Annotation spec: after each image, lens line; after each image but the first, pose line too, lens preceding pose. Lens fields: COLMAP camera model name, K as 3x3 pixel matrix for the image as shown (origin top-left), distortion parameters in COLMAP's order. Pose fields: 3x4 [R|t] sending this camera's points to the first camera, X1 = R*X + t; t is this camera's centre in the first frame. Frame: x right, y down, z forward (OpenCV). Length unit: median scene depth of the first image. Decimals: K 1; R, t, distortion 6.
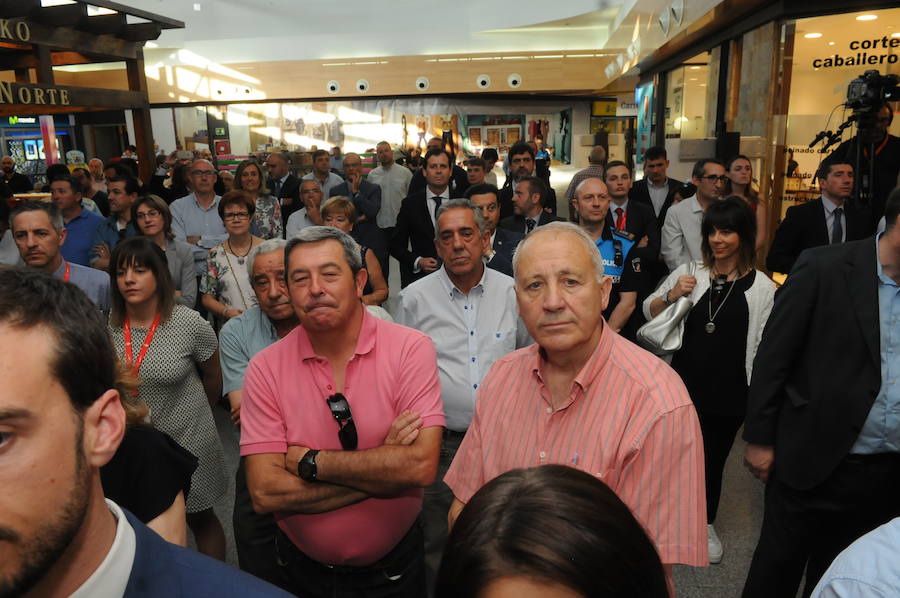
lens RADIAL K [[703.4, 0, 457.2], [0, 703.4, 306.2], [0, 0, 1]] dist [-0.006181, -0.042793]
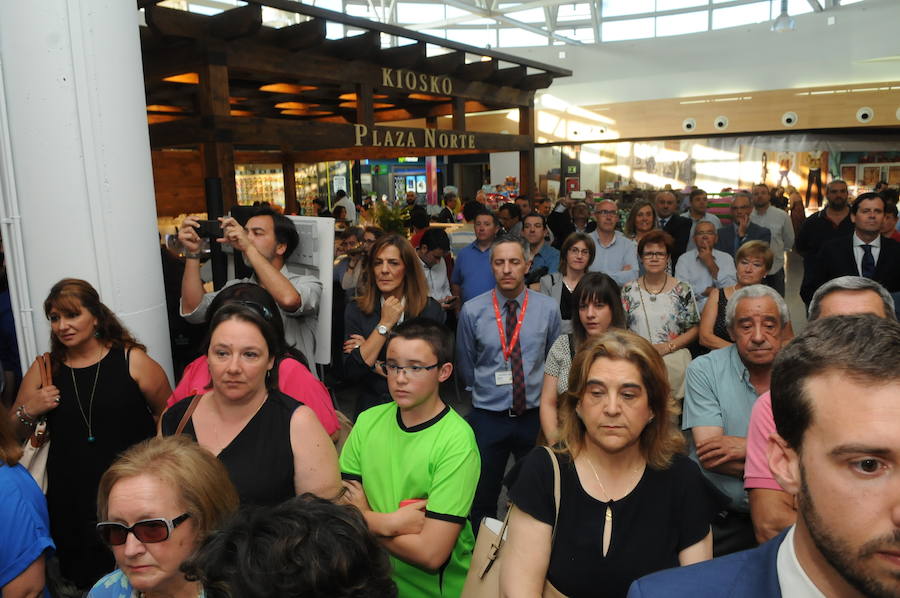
lens RADIAL K [[703.4, 0, 437.3], [0, 703.4, 296.1], [0, 0, 1]] dist [-0.006181, -0.042793]
pose [[0.885241, 0.078614, -0.458442, -0.031975], [-0.107970, 0.993422, -0.038135, 0.001733], [0.452428, 0.083257, 0.887906, -0.016857]]
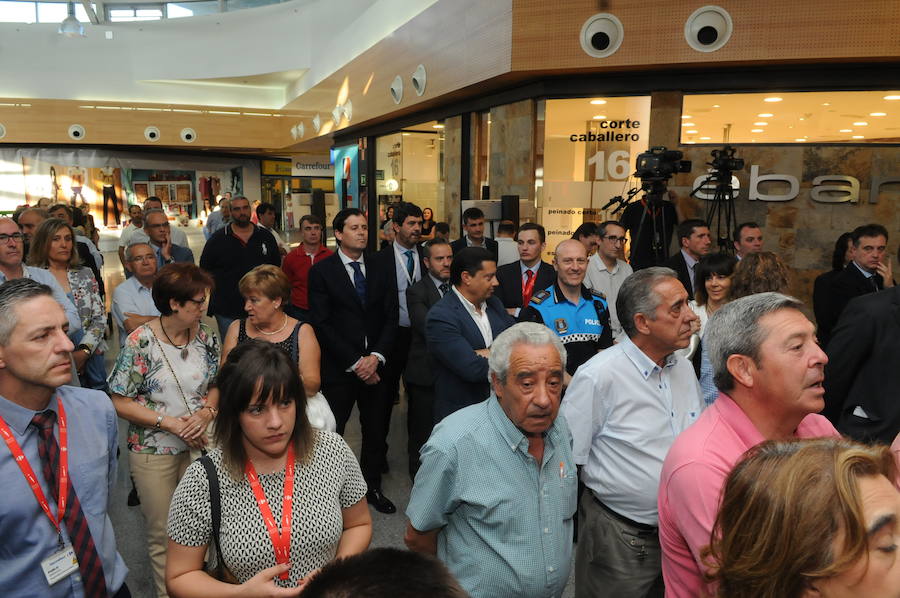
lens RADIAL K [[703.4, 0, 471.1], [0, 703.4, 287.4], [0, 0, 1]] dist [-0.006181, -0.042793]
pose [[0.865181, -0.042912, 0.499620, -0.107322], [0.096163, 0.992038, -0.081318, -0.012426], [-0.492153, 0.118400, 0.862419, 0.054183]]
